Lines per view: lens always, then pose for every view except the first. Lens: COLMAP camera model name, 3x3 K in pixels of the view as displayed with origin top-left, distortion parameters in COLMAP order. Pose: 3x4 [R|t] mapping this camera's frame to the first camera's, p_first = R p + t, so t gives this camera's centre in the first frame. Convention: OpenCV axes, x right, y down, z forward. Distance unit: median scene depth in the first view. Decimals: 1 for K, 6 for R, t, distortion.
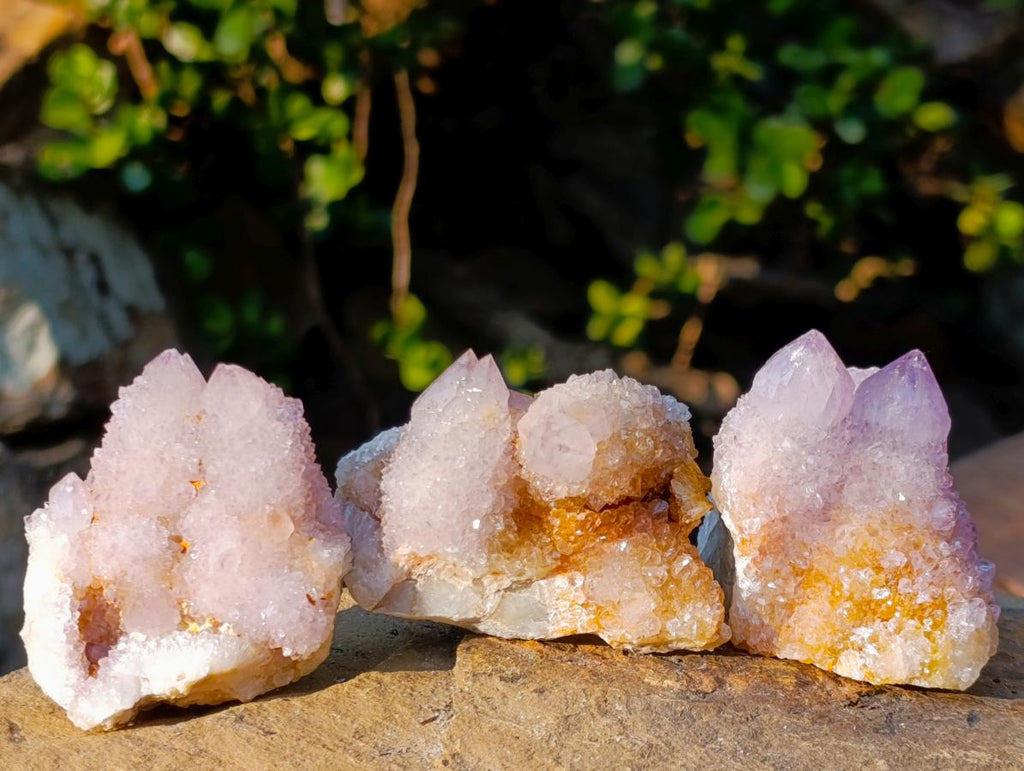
lens RADIAL K [[3262.9, 0, 510.8], [0, 3262.9, 384.9], [0, 0, 1]] dist [0.243870, 0.000000]
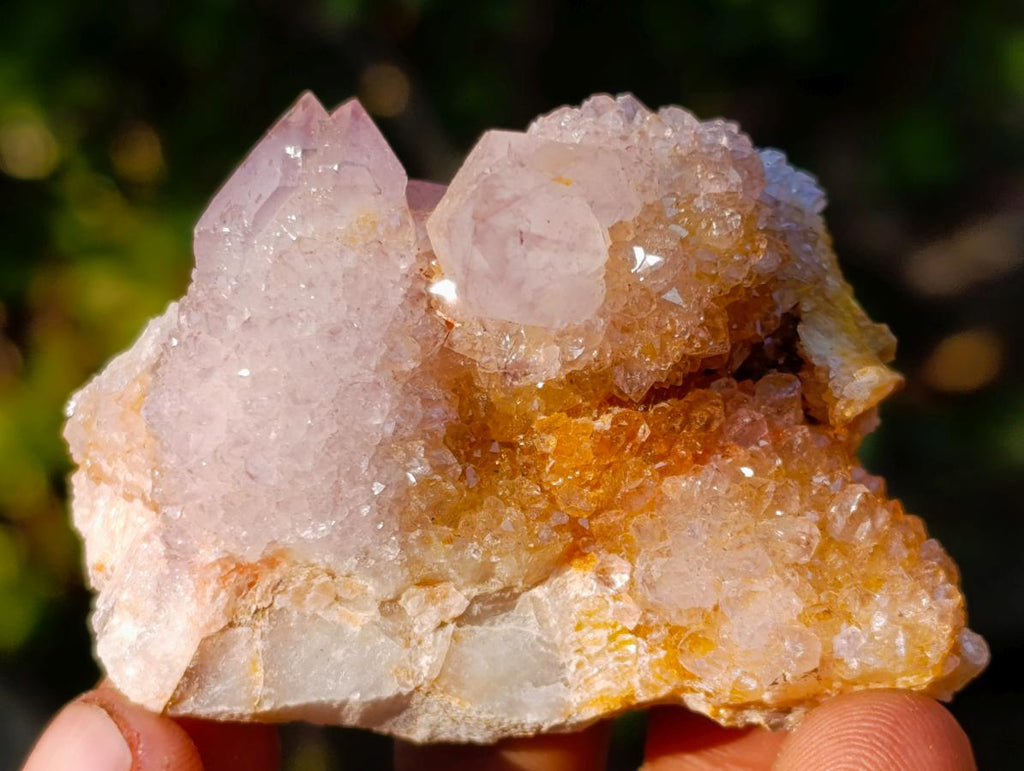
lens RADIAL K [[3262.9, 0, 512.4], [0, 3262.9, 389.6], [0, 0, 1]] dist [0.243870, 0.000000]
pose [[0.989808, -0.137509, -0.037023, 0.026215], [0.131522, 0.982408, -0.132579, 0.091761], [0.054603, 0.126358, 0.990481, 0.564383]]
